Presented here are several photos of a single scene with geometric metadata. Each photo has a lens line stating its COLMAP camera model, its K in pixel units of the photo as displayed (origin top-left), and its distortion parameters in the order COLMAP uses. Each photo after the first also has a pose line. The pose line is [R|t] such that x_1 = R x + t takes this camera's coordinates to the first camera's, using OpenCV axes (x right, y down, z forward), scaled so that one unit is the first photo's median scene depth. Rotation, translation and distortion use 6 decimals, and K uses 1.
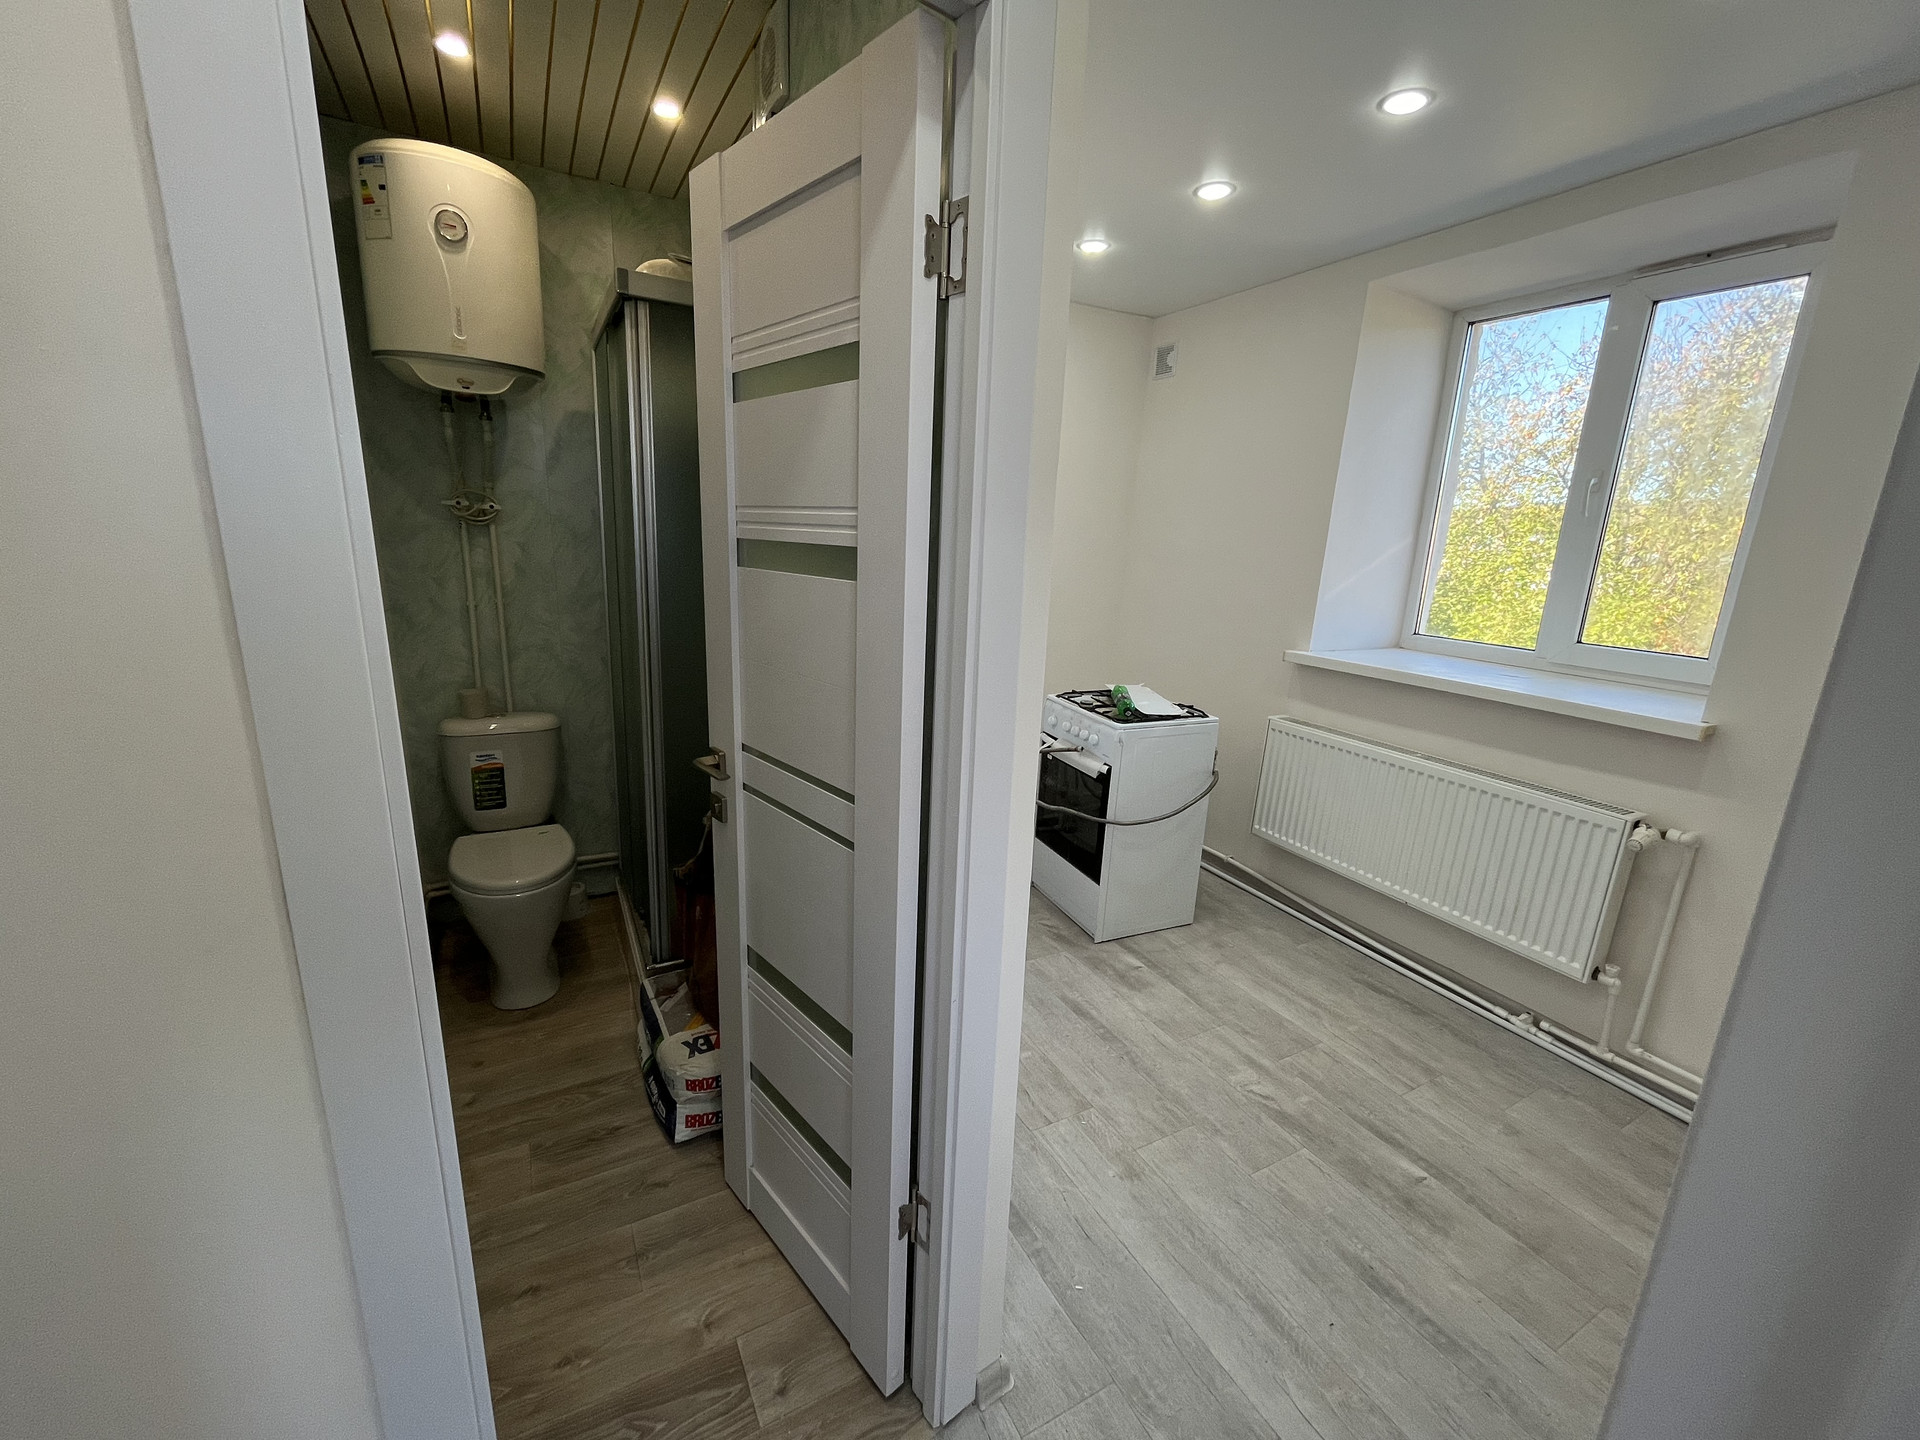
lens RADIAL K [[776.5, 0, 953.4], [0, 776.5, 721.1], [0, 0, 1]] dist [-0.003091, -0.000521]
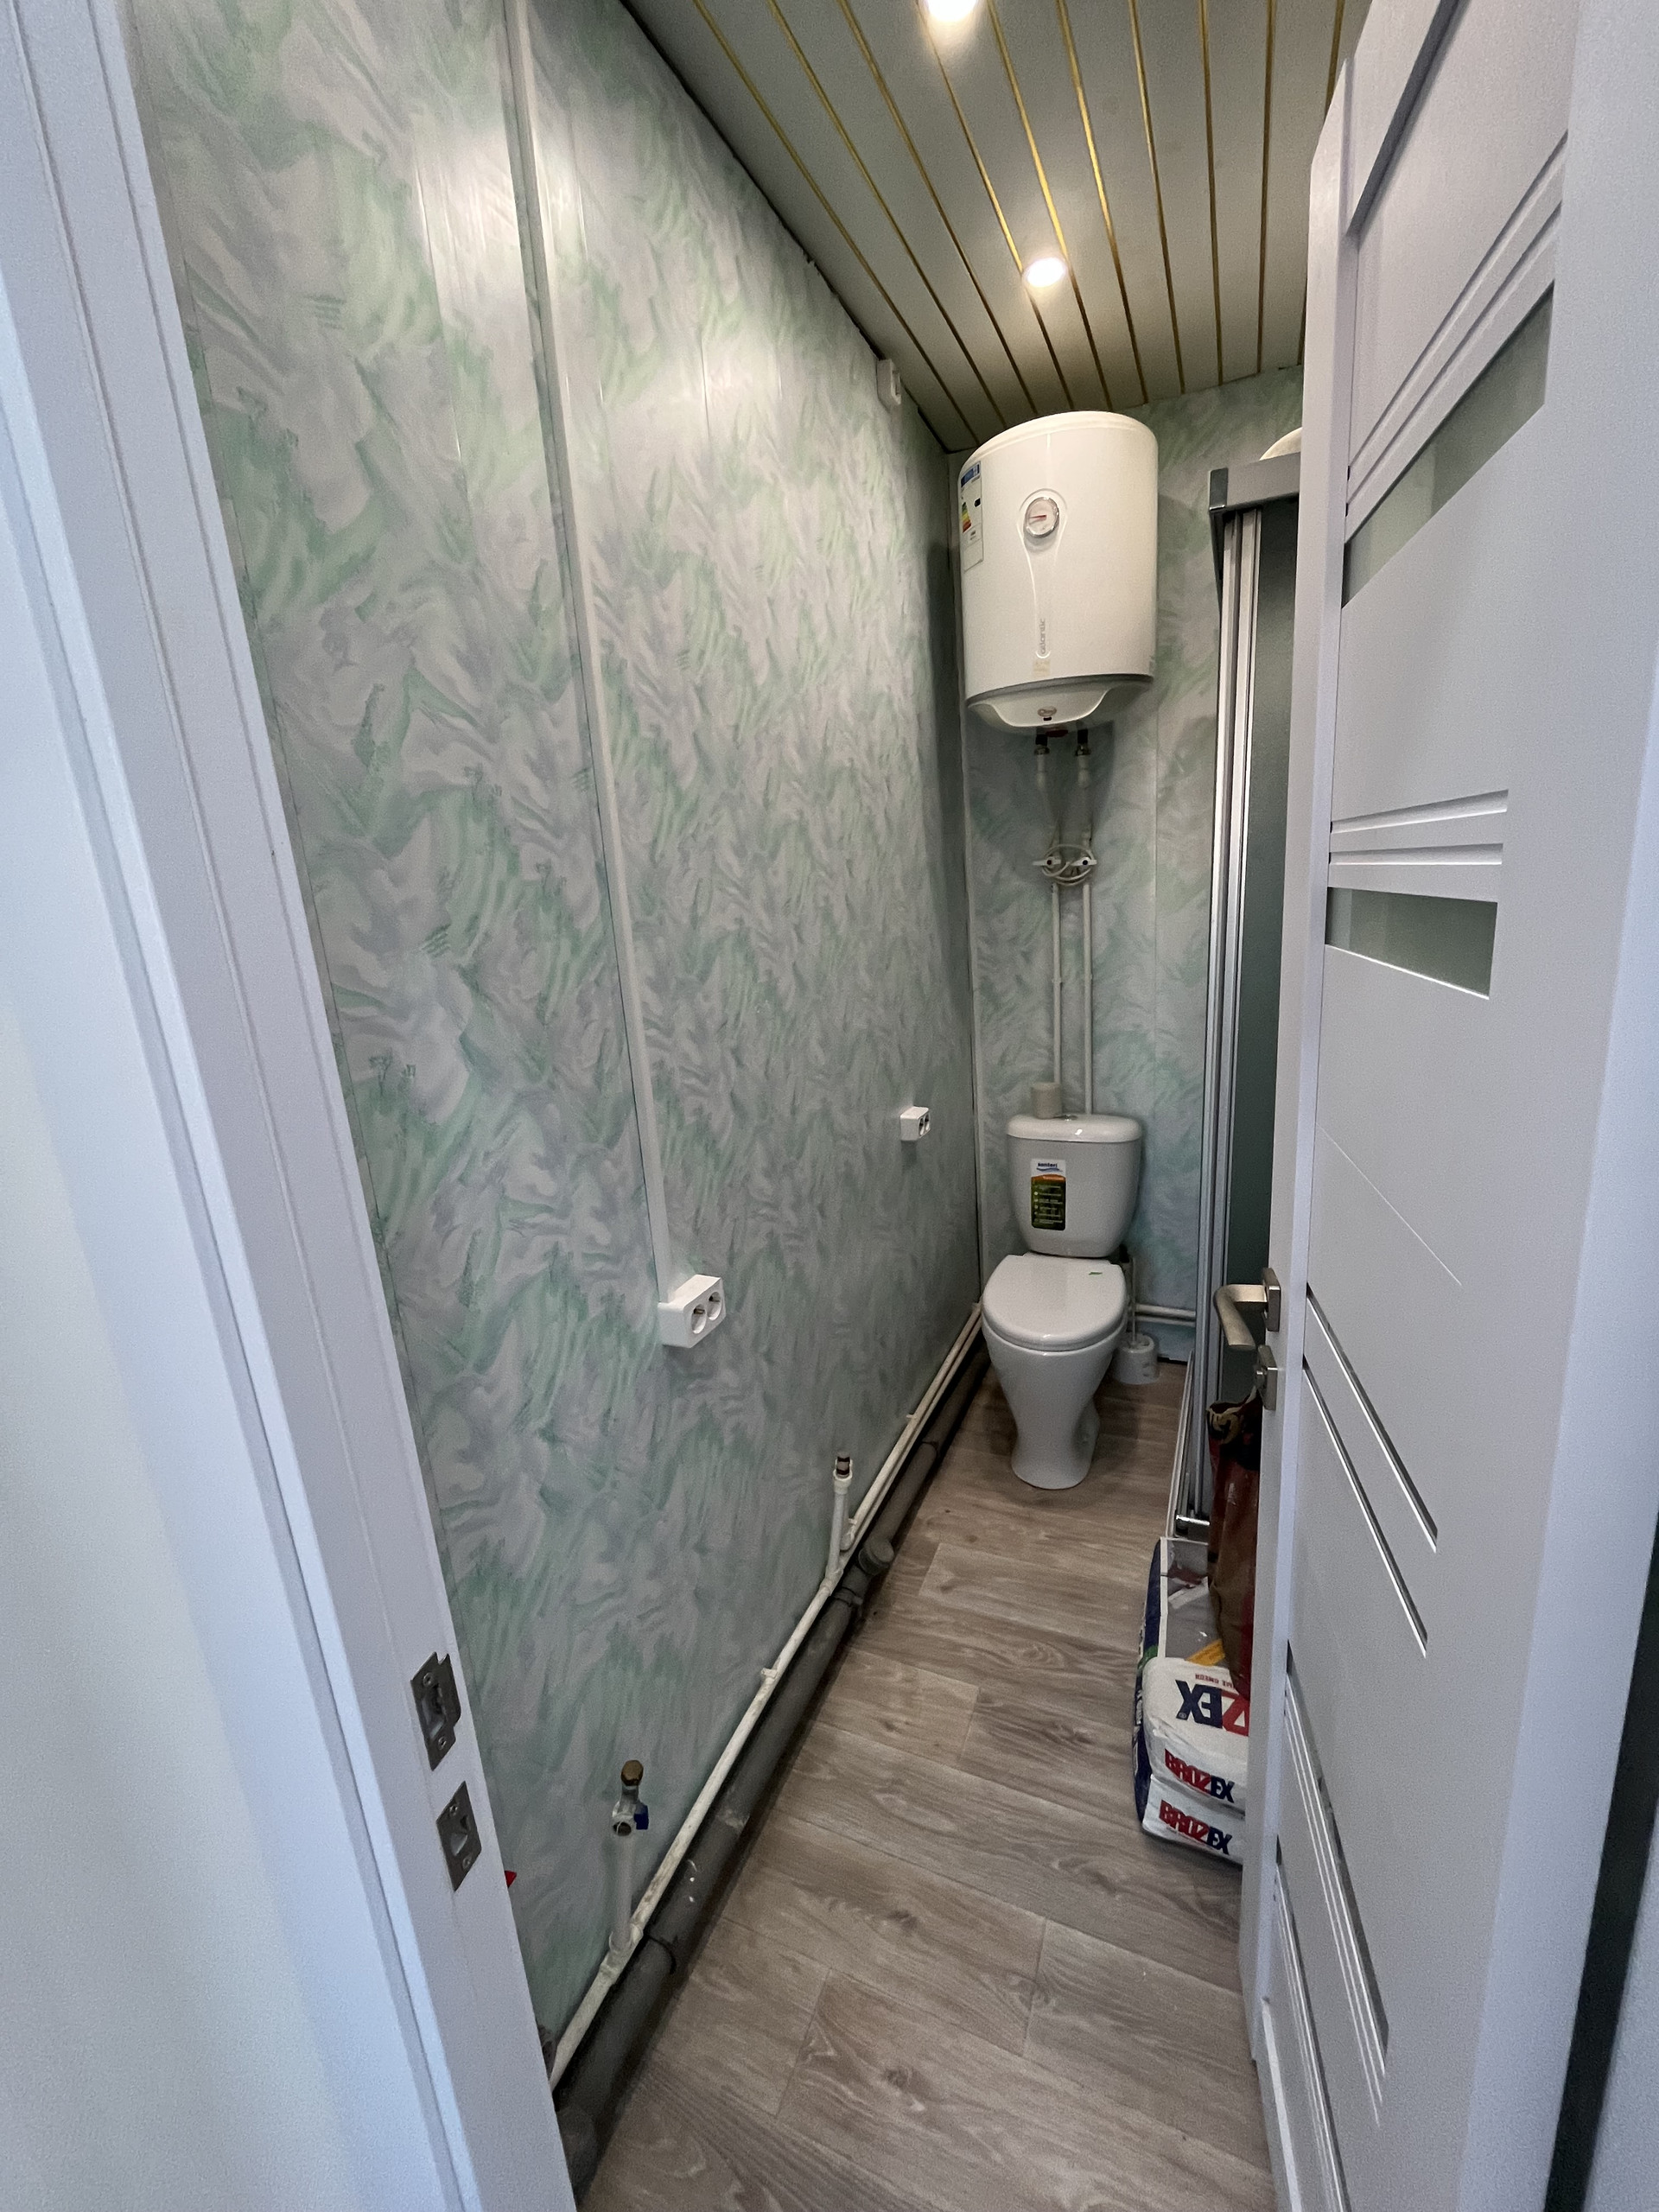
lens RADIAL K [[894.6, 0, 828.7], [0, 894.6, 1100.8], [0, 0, 1]] dist [-0.003091, -0.000521]
pose [[0.601096, 0.101383, -0.792720, 0.010851], [-0.090726, 0.994165, 0.058351, -0.066588], [0.794010, 0.036846, 0.606787, 0.259573]]
